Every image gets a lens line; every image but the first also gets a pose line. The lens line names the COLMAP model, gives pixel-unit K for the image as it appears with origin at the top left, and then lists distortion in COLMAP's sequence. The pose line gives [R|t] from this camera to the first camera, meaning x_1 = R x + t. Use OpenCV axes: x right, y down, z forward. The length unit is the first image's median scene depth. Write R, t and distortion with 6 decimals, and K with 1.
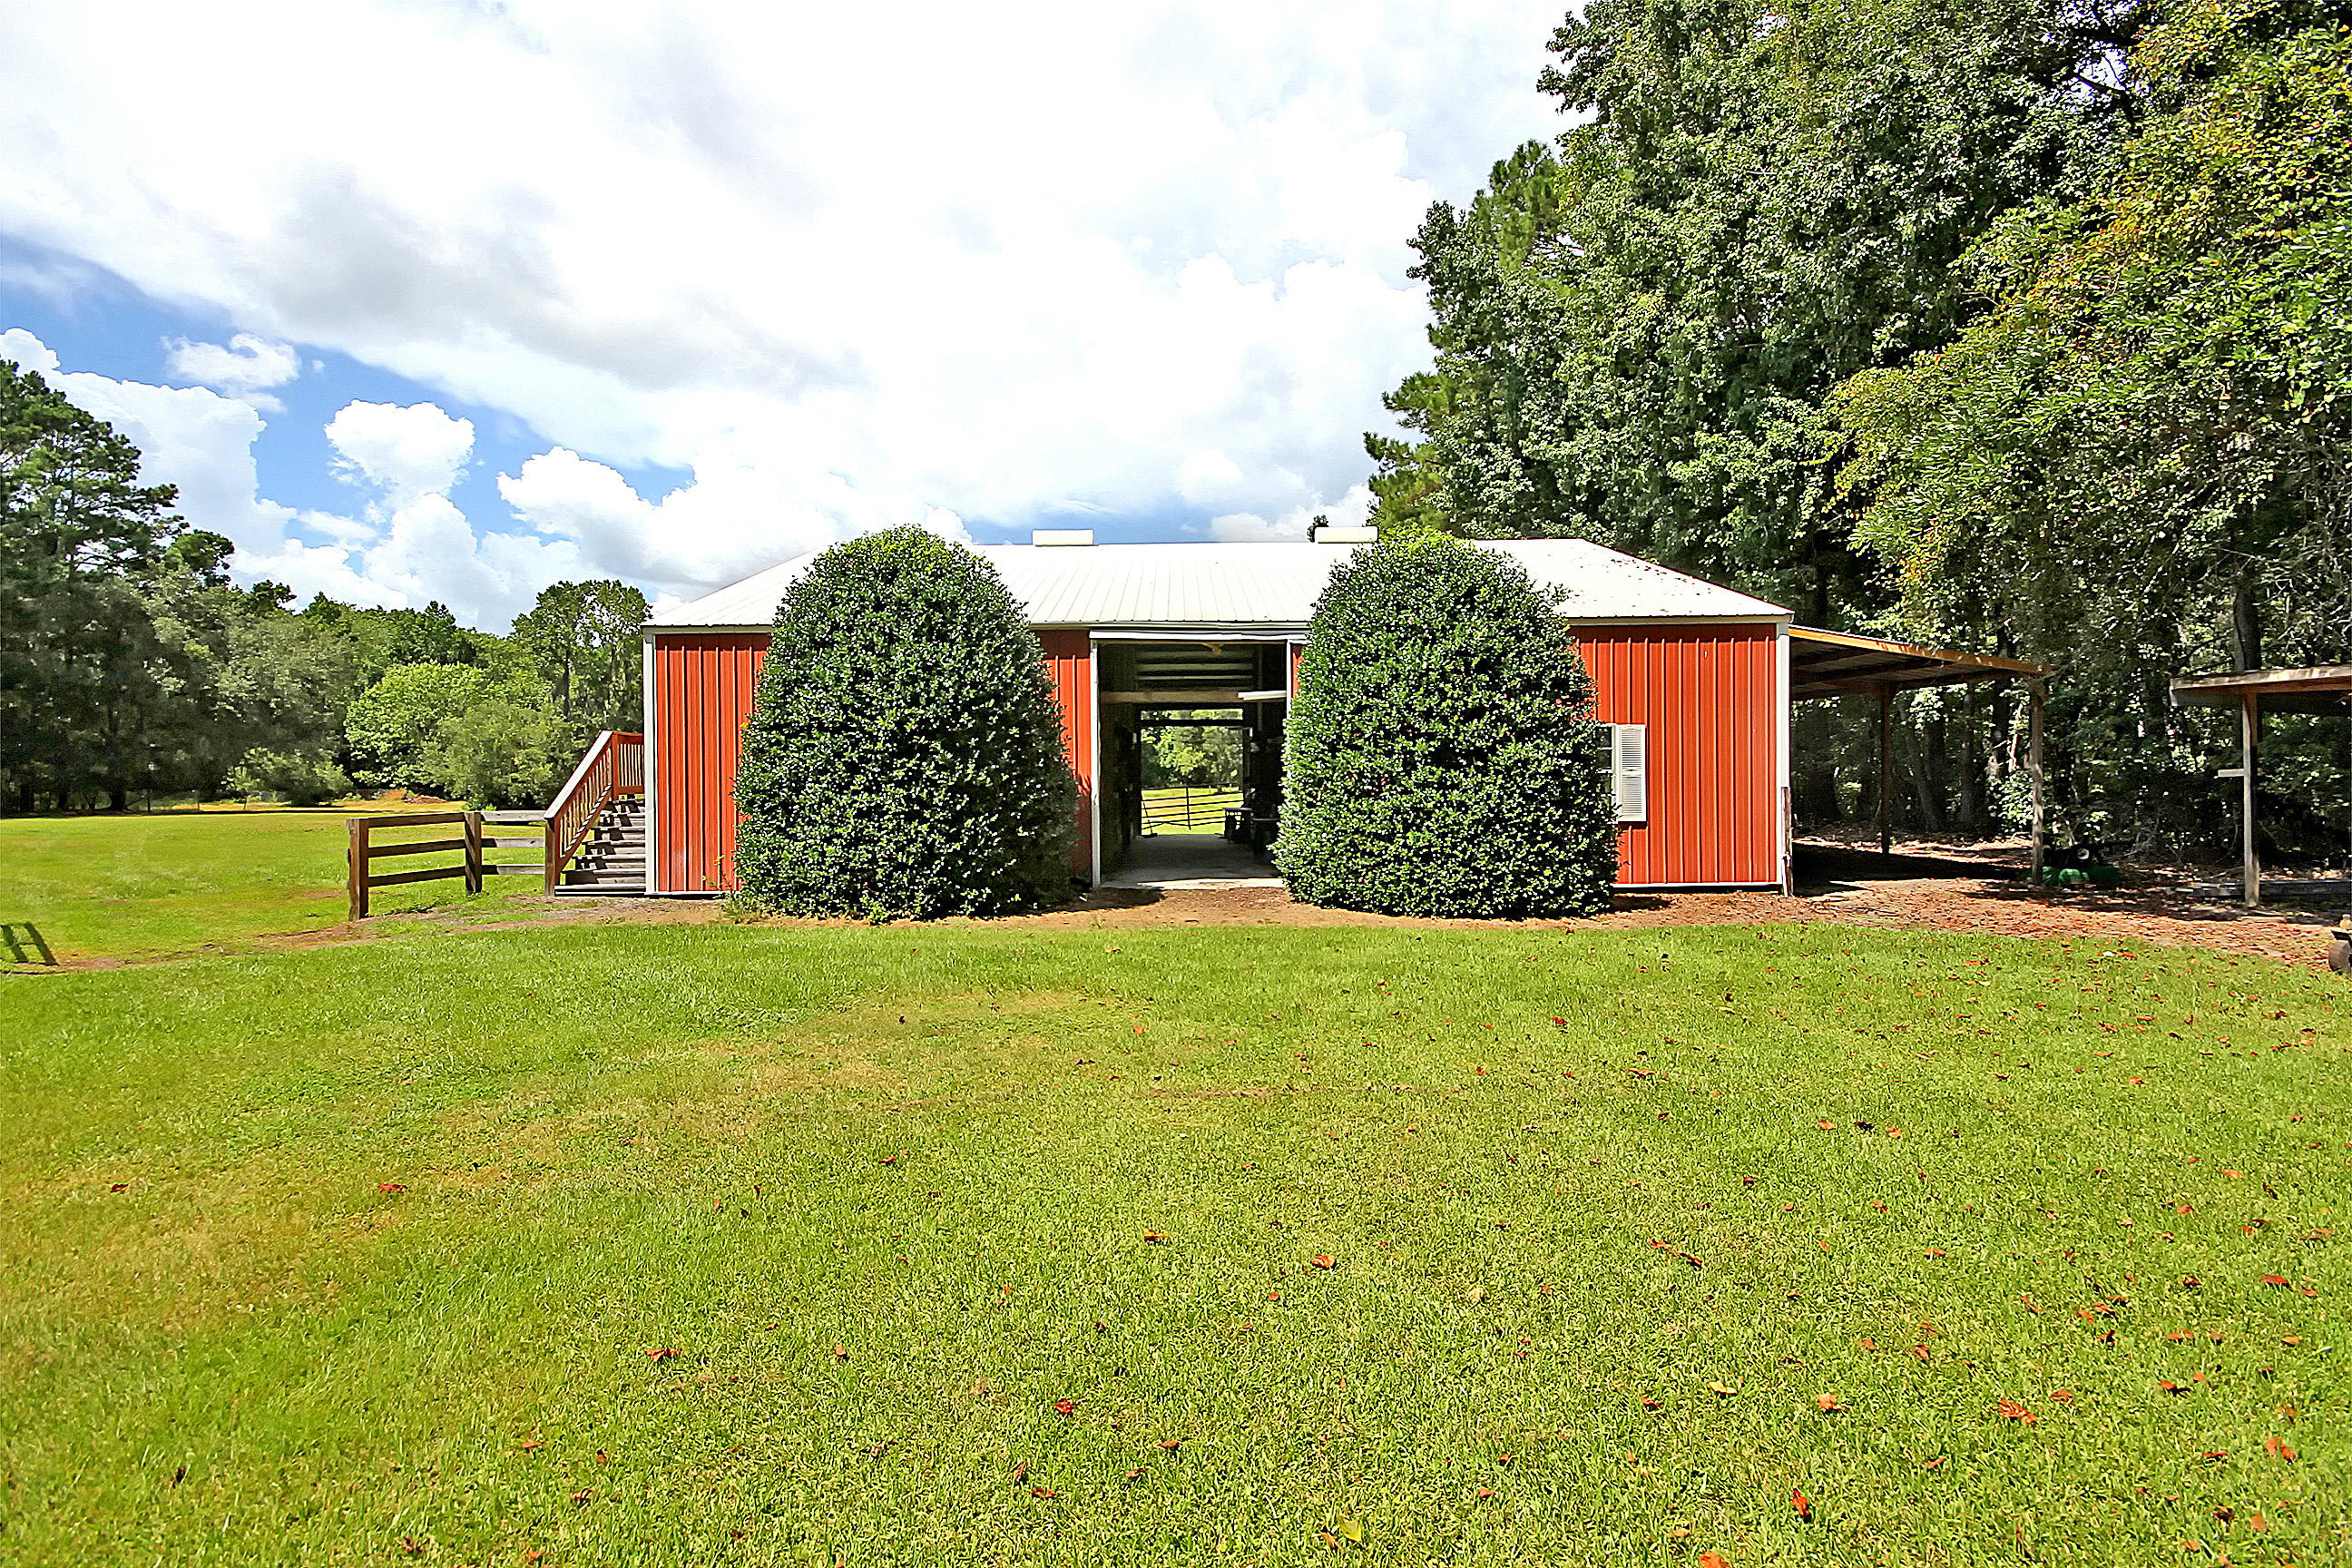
lens RADIAL K [[1098.1, 0, 1169.8], [0, 1098.1, 758.5], [0, 0, 1]] dist [-0.003937, 0.000062]
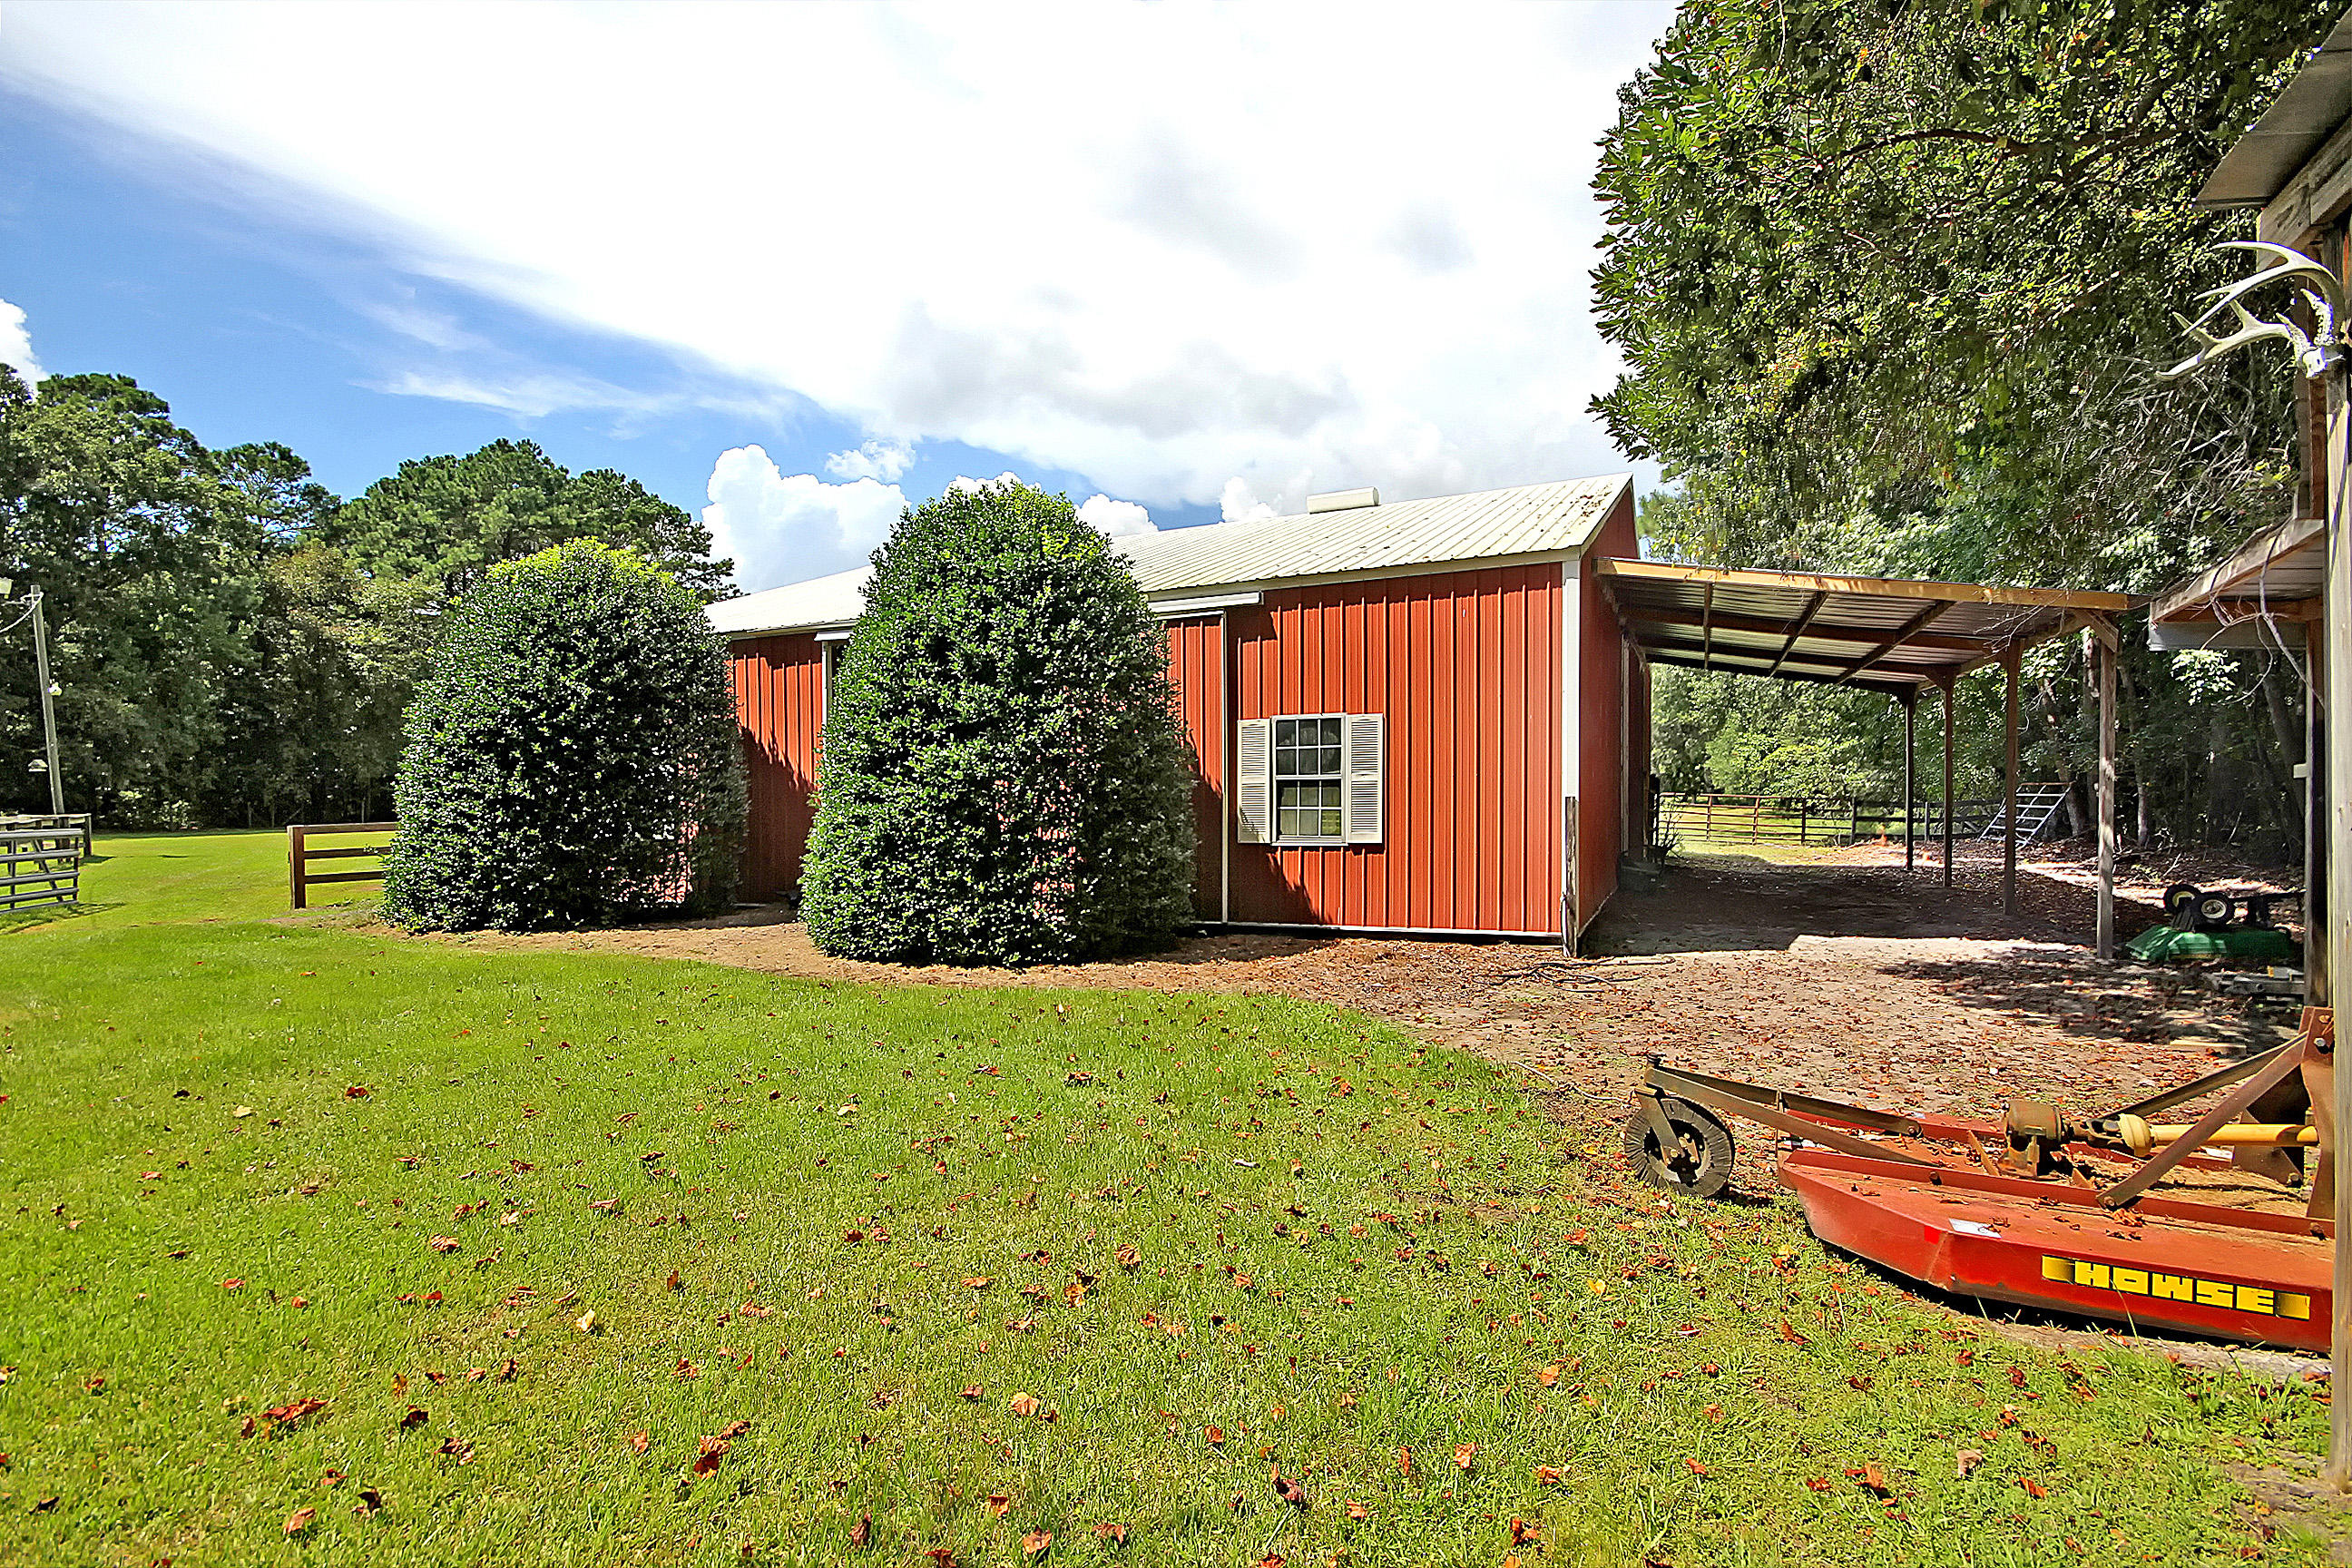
lens RADIAL K [[1100.3, 0, 1248.3], [0, 1100.3, 778.2], [0, 0, 1]] dist [-0.000044, 0.000333]
pose [[0.926854, -0.008351, -0.375329, 0.632888], [0.011674, 0.999910, 0.006580, 0.006356], [0.375240, -0.010480, 0.926868, 0.264954]]
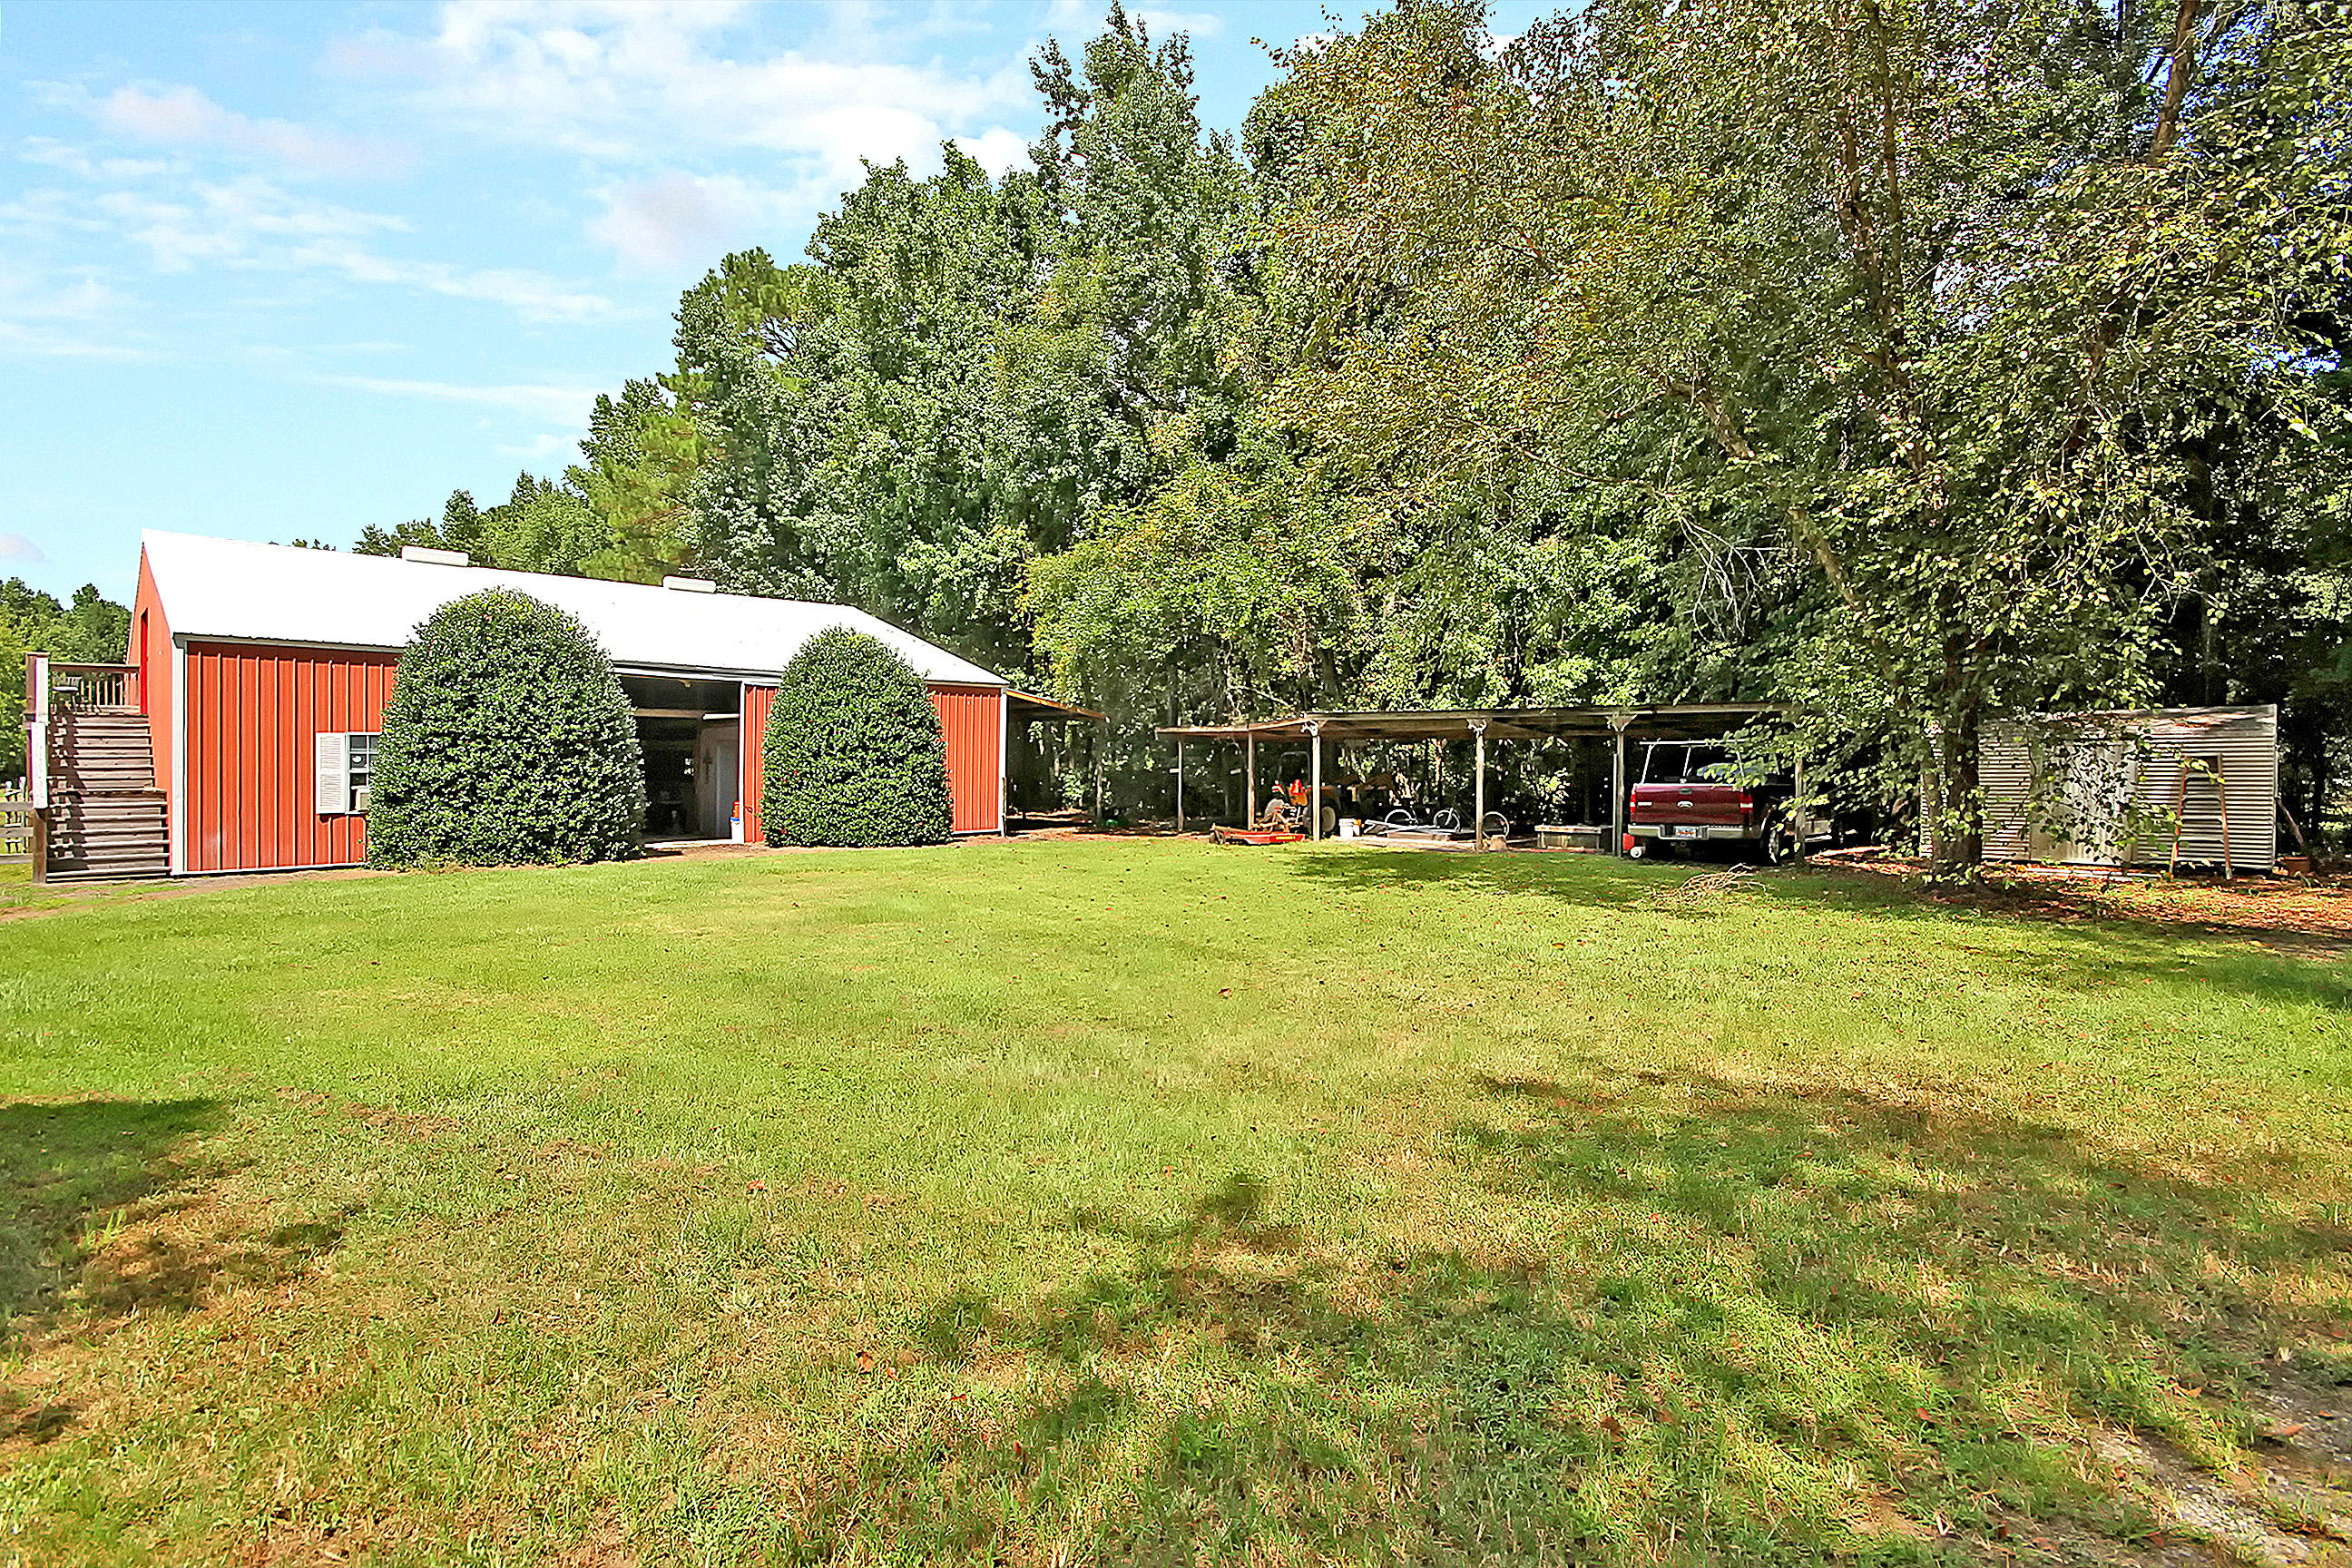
lens RADIAL K [[1104.1, 0, 1176.0], [0, 1104.1, 784.0], [0, 0, 1]] dist [0.002273, 0.000094]
pose [[0.697436, -0.004997, 0.716629, -0.565274], [-0.016379, 0.999603, 0.022912, -0.010161], [-0.716460, -0.027717, 0.697078, -0.497513]]
